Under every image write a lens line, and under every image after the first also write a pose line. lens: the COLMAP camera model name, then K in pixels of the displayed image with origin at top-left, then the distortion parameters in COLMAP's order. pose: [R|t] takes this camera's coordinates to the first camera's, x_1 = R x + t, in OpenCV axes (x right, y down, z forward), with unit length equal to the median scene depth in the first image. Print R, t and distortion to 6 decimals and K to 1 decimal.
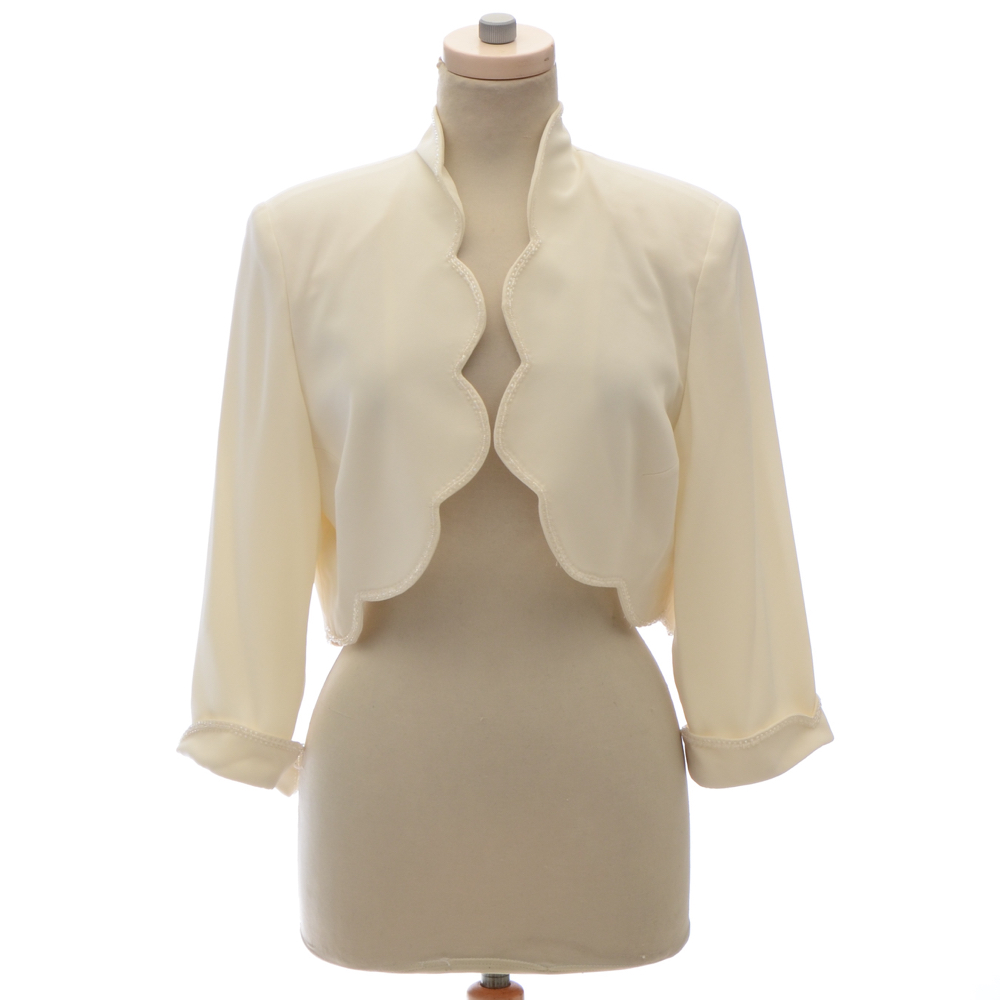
lens RADIAL K [[2412.5, 0, 501.5], [0, 2412.5, 499.6], [0, 0, 1]] dist [-0.008933, 0.000000]
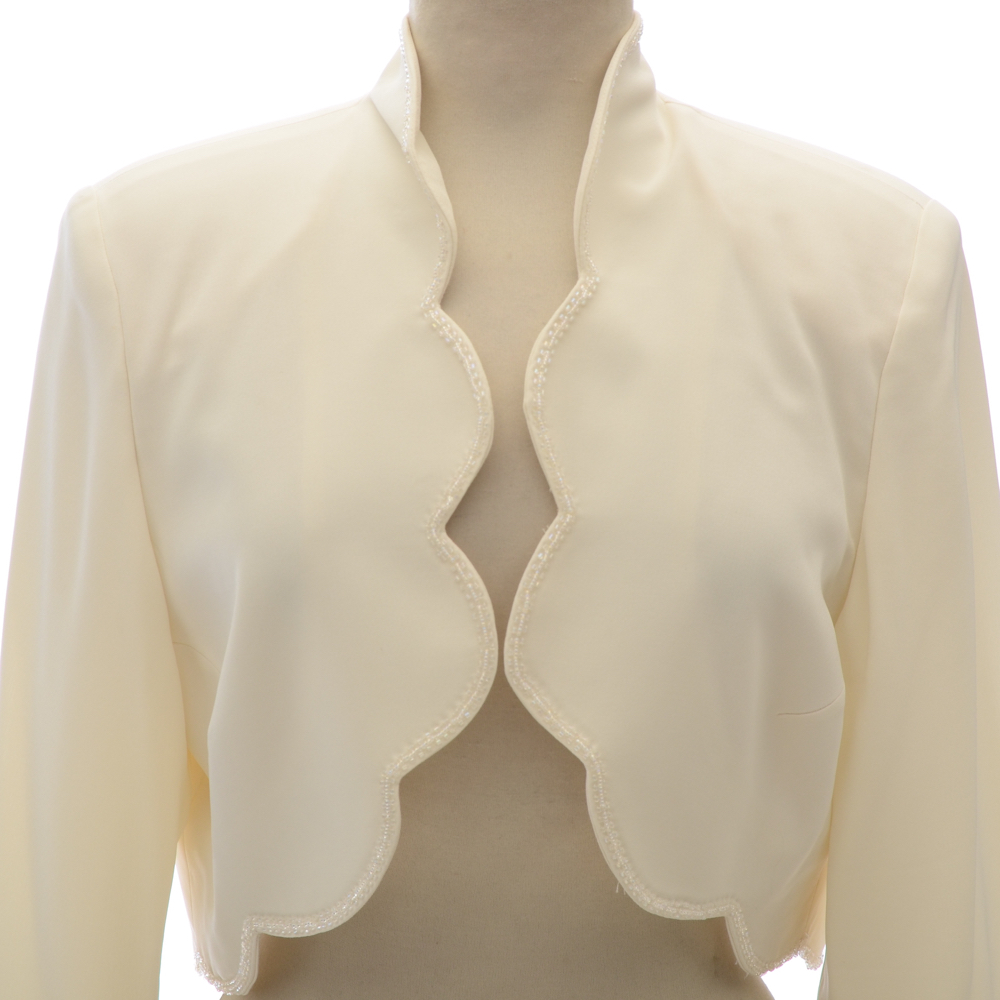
lens RADIAL K [[3004.3, 0, 499.5], [0, 3004.3, 500.2], [0, 0, 1]] dist [-0.121265, 0.000000]
pose [[0.999839, 0.017906, -0.000951, -0.004024], [-0.017862, 0.999236, 0.034760, -0.080078], [0.001572, -0.034738, 0.999395, 0.329857]]
